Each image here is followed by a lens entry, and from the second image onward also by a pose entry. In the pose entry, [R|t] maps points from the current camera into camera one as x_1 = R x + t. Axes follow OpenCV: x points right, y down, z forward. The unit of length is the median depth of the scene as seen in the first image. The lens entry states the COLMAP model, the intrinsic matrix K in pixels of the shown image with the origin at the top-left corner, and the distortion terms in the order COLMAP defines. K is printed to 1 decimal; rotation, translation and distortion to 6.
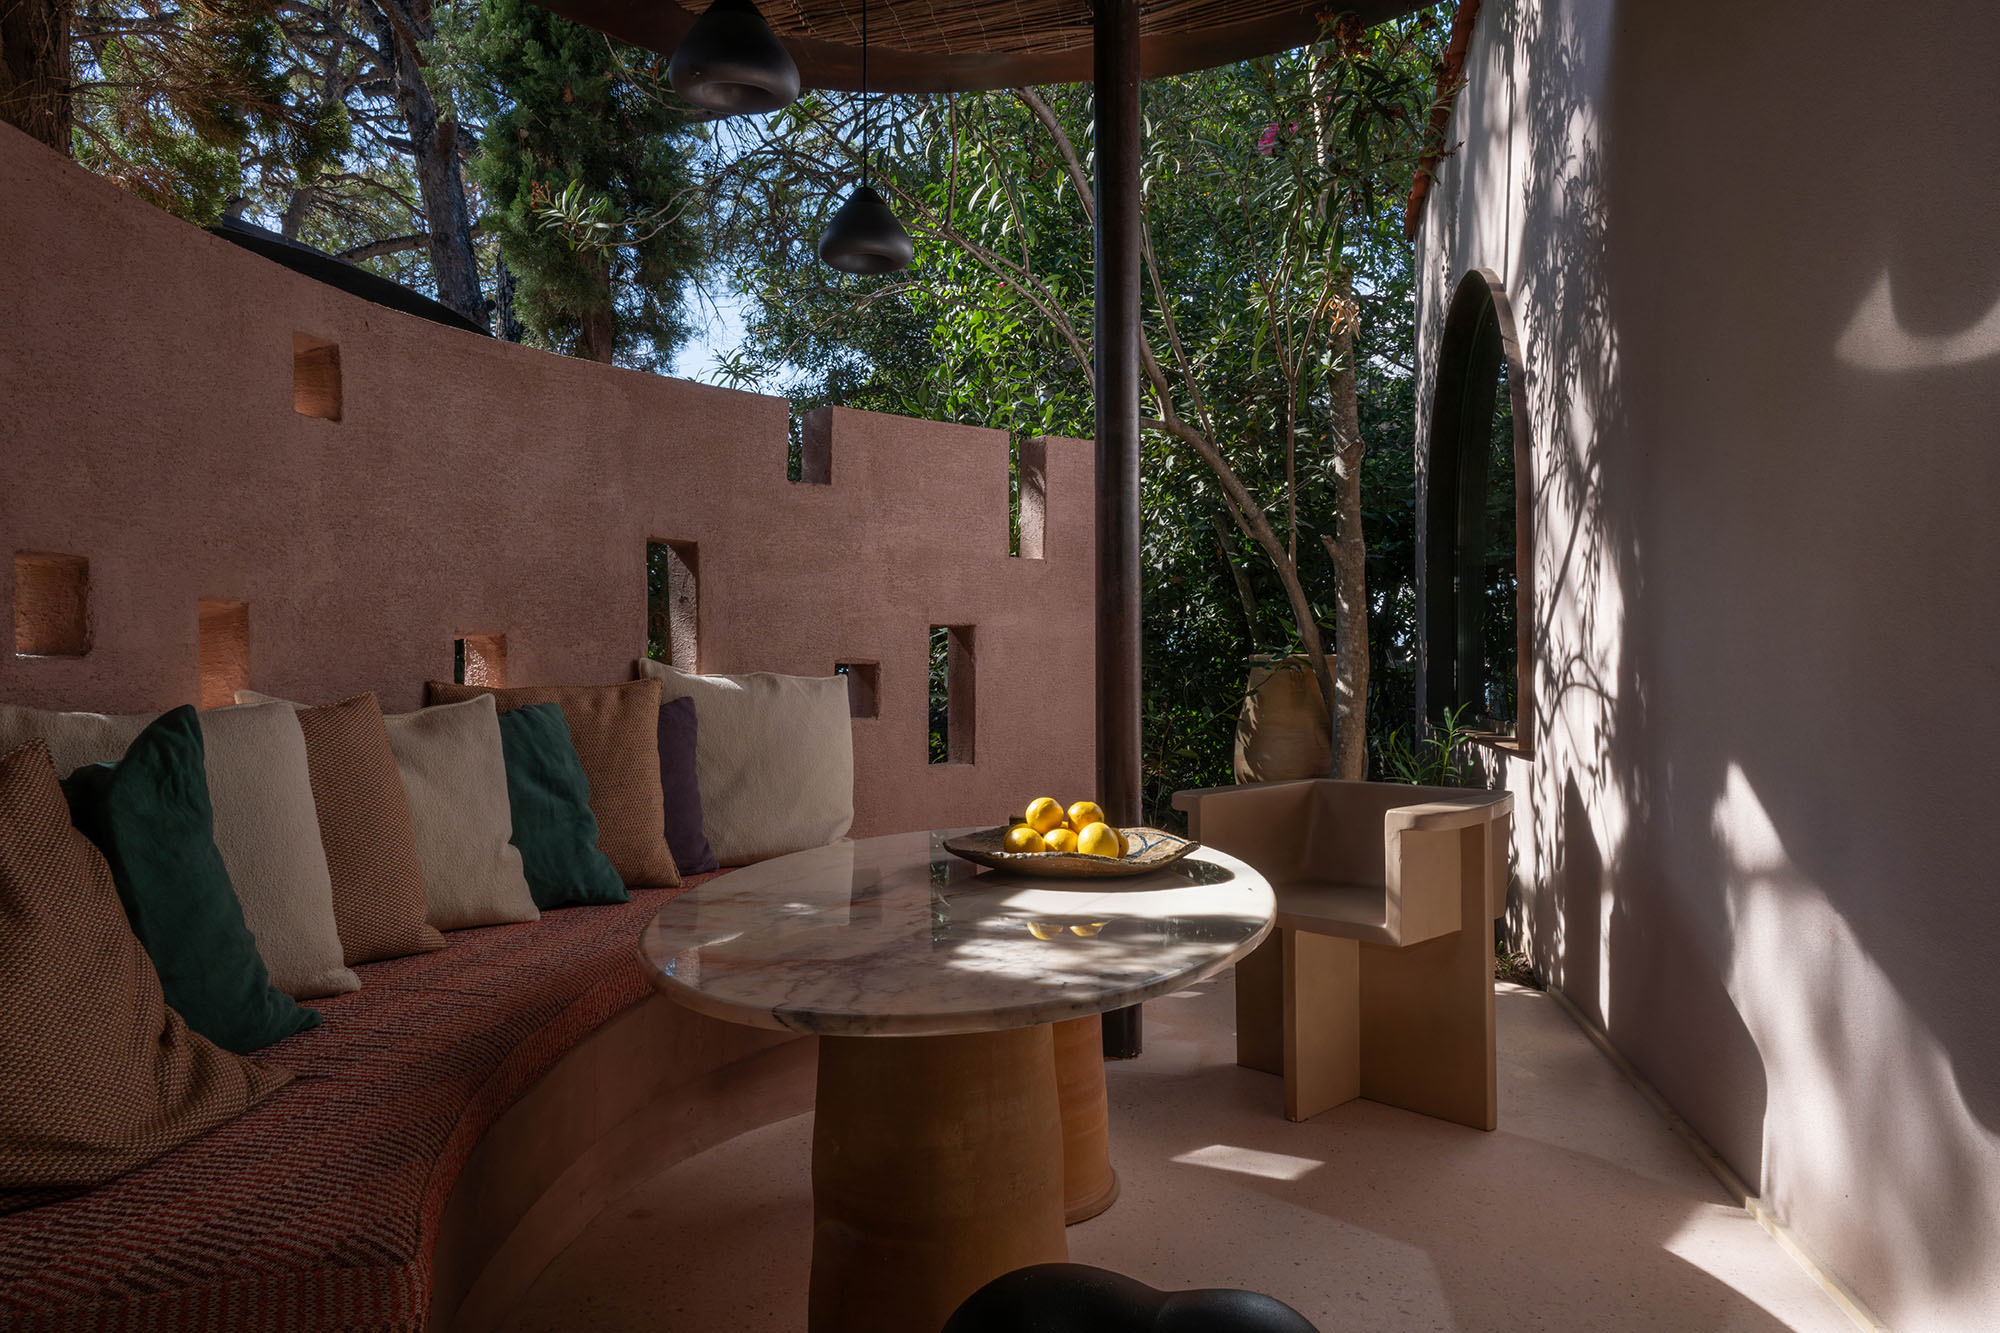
lens RADIAL K [[1328.3, 0, 999.8], [0, 1328.3, 657.1], [0, 0, 1]] dist [-0.002892, -0.000947]
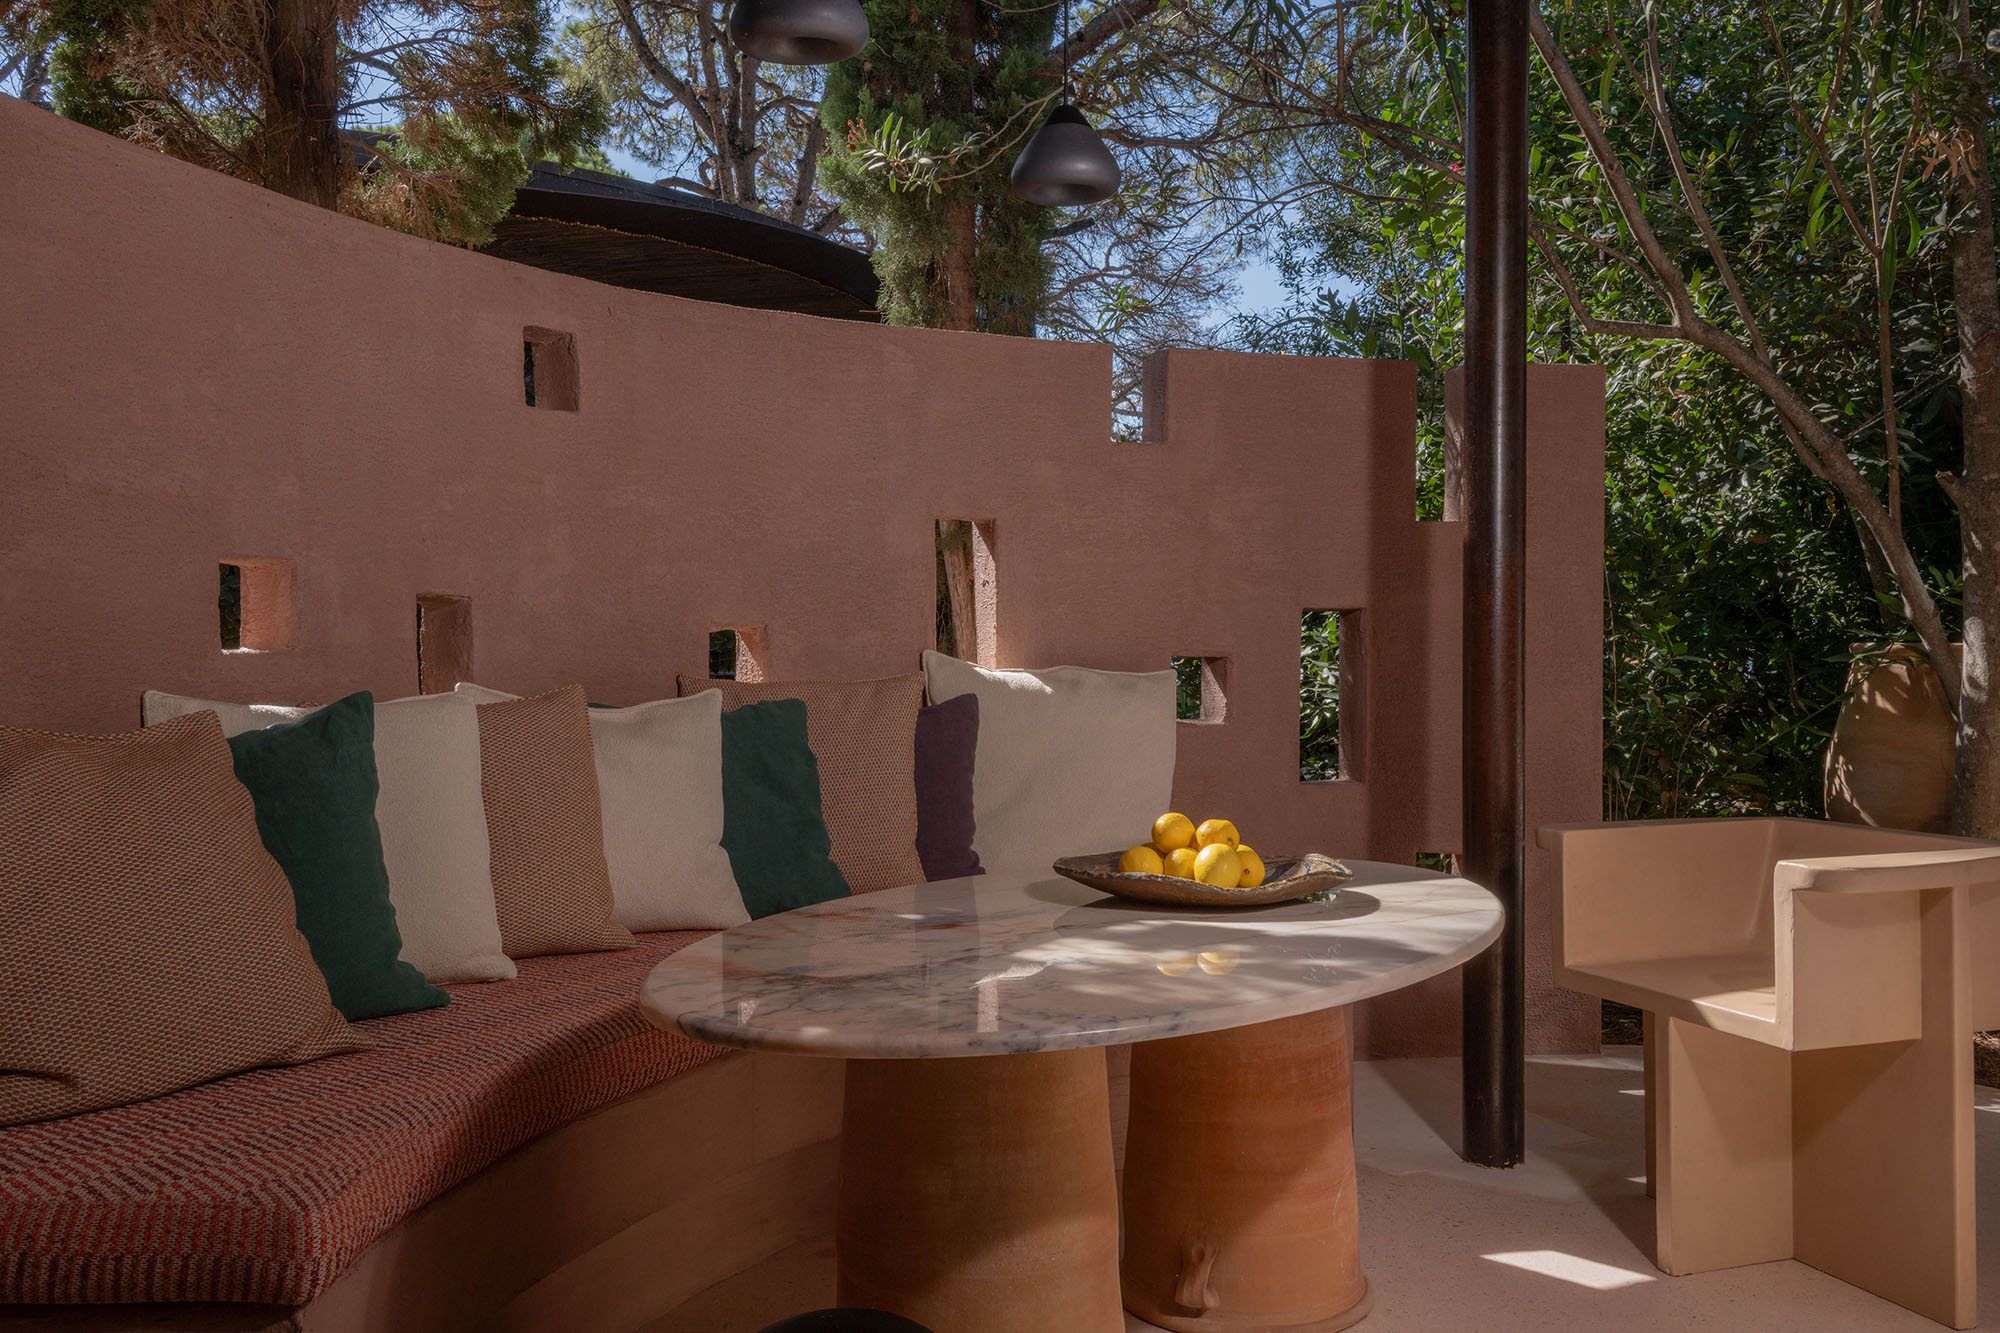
lens RADIAL K [[1670.8, 0, 999.3], [0, 1670.8, 667.7], [0, 0, 1]] dist [0.030095, -0.002548]
pose [[0.913897, 0.005267, -0.405912, 0.279081], [0.000649, 0.999896, 0.014437, -0.004456], [0.405946, -0.013457, 0.913798, -0.014373]]
